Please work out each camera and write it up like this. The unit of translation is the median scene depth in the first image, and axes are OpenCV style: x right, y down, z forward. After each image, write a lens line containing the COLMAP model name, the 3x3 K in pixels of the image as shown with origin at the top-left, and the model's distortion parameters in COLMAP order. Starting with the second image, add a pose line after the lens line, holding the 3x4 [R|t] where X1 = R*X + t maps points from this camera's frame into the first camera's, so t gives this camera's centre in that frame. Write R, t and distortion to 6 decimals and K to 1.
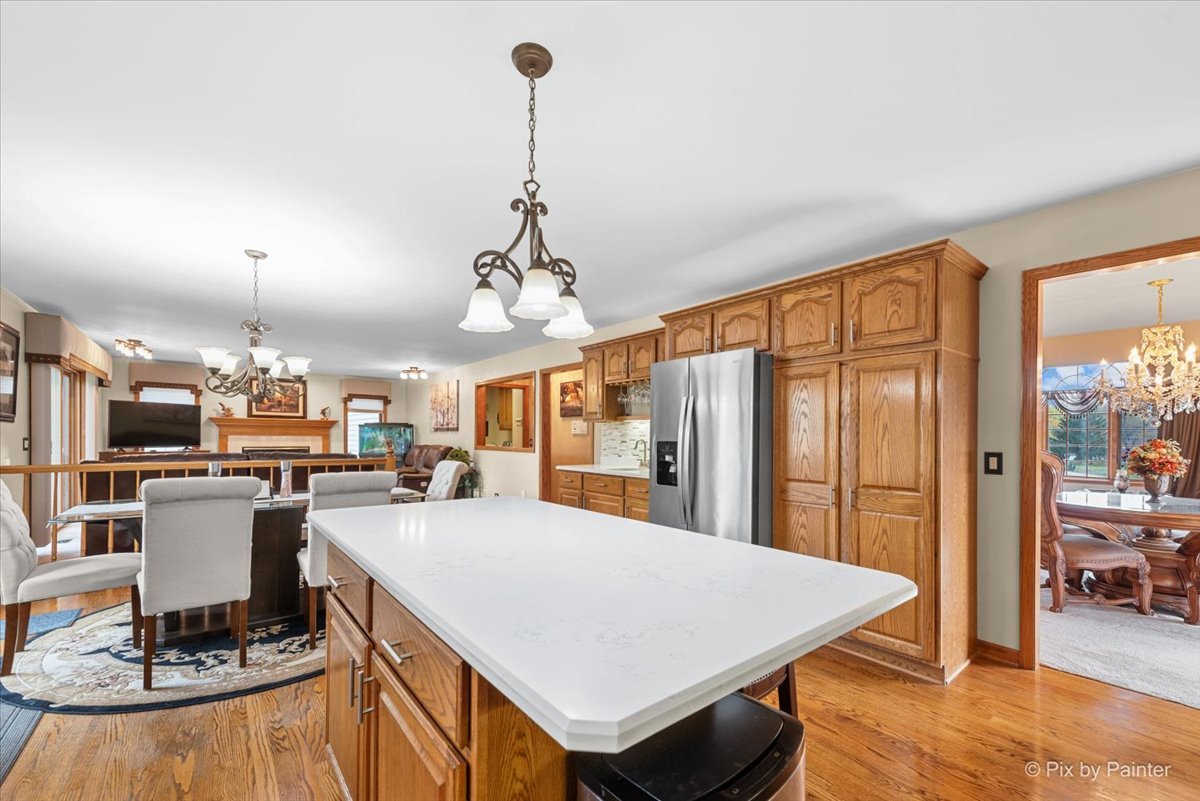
lens RADIAL K [[486.1, 0, 612.9], [0, 486.1, 441.3], [0, 0, 1]] dist [-0.000633, -0.000389]
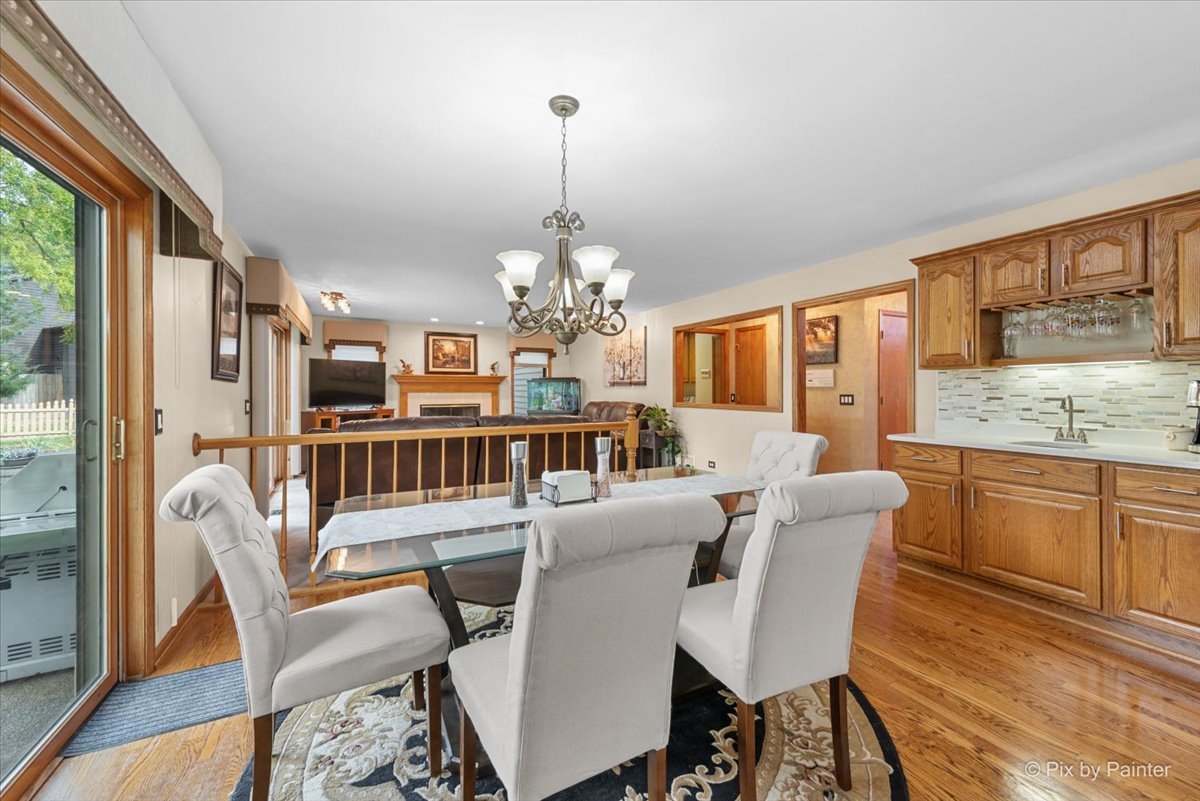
lens RADIAL K [[476.9, 0, 601.4], [0, 476.9, 394.0], [0, 0, 1]] dist [0.009903, -0.000258]
pose [[0.975635, -0.009475, -0.219197, -0.218535], [0.009547, 0.999954, -0.000733, -0.006168], [0.219194, -0.001377, 0.975680, 0.162363]]
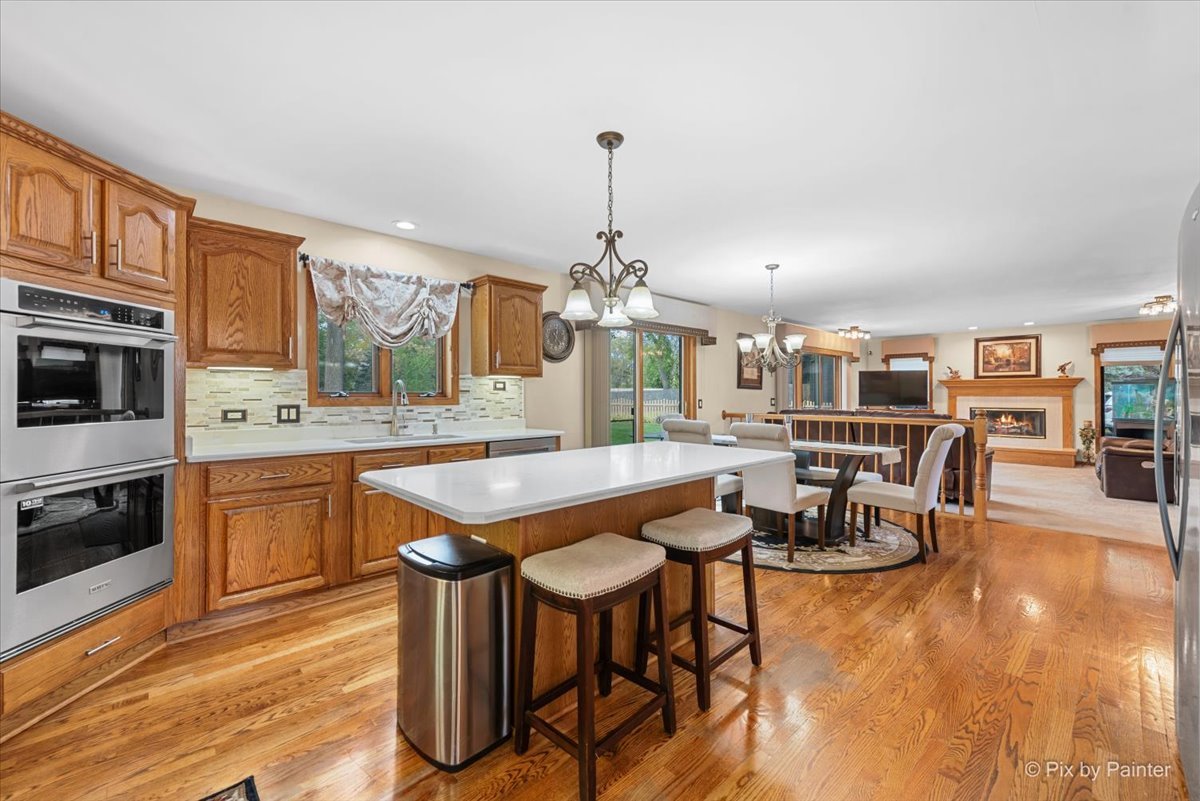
lens RADIAL K [[476.9, 0, 601.4], [0, 476.9, 394.0], [0, 0, 1]] dist [0.009903, -0.000258]
pose [[0.050324, -0.011318, -0.998669, 0.245952], [-0.008847, 0.999892, -0.011777, 0.002337], [0.998694, 0.009428, 0.050219, 0.171744]]
